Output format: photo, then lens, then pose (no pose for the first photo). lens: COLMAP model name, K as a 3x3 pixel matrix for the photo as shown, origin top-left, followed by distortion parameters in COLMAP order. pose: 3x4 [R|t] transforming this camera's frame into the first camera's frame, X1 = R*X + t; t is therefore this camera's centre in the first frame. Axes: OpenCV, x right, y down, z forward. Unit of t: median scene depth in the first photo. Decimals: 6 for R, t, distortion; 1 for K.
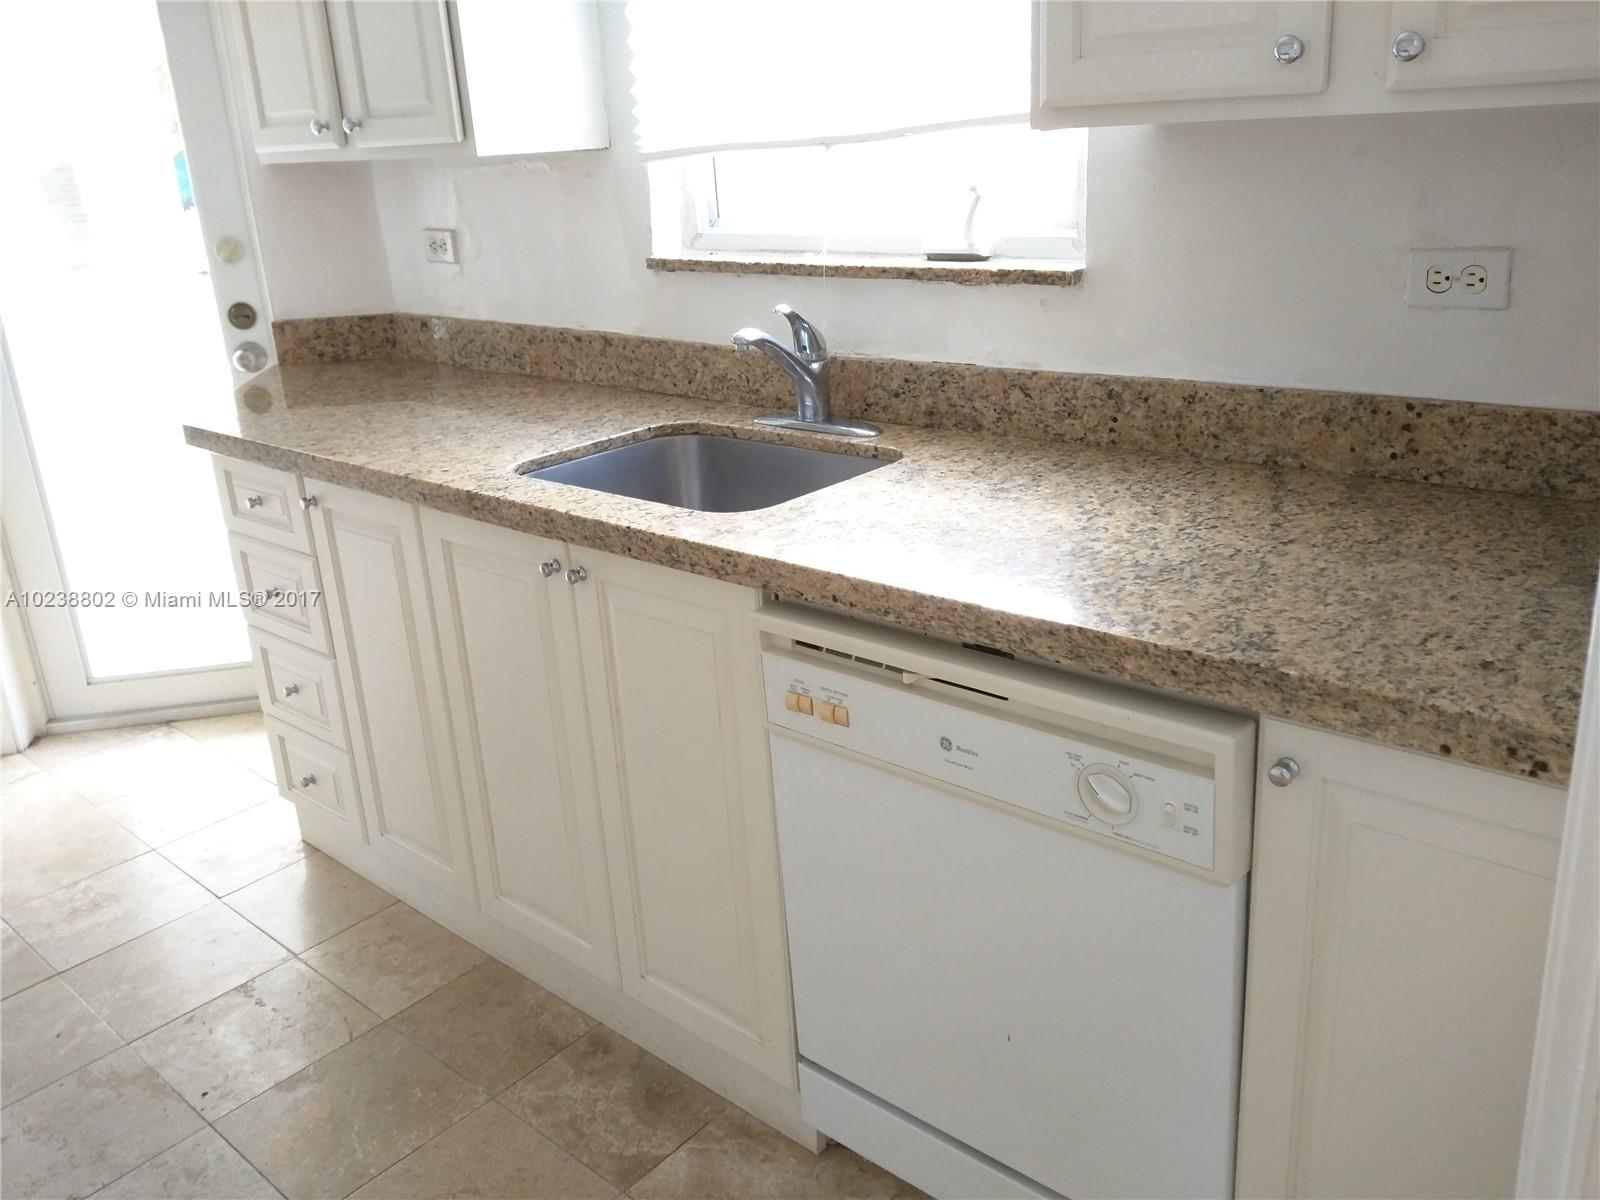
lens RADIAL K [[1338.1, 0, 801.6], [0, 1338.1, 596.1], [0, 0, 1]] dist [0.010733, 0.006268]
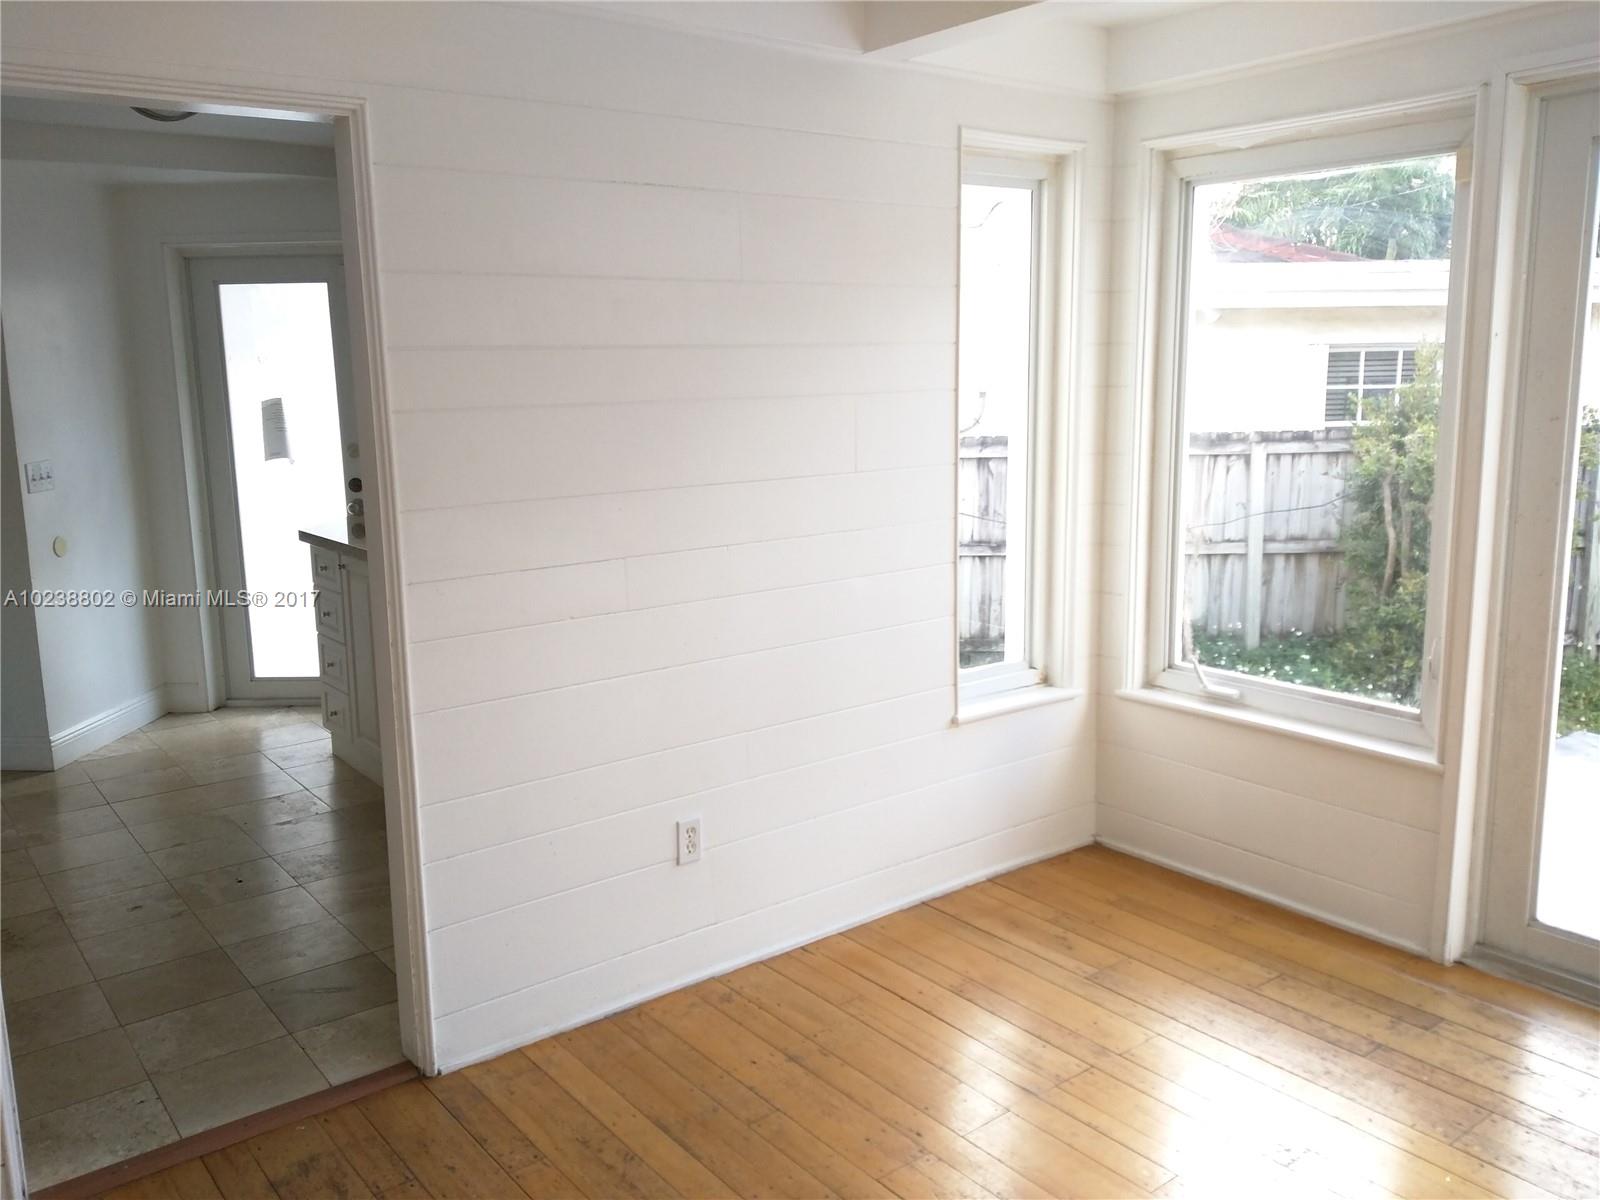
lens RADIAL K [[1338.1, 0, 798.5], [0, 1338.1, 600.9], [0, 0, 1]] dist [0.010733, 0.006268]
pose [[0.983470, 0.064148, -0.169326, 0.586339], [-0.087238, 0.987316, -0.132655, 0.167567], [0.158669, 0.145234, 0.976592, -0.776817]]
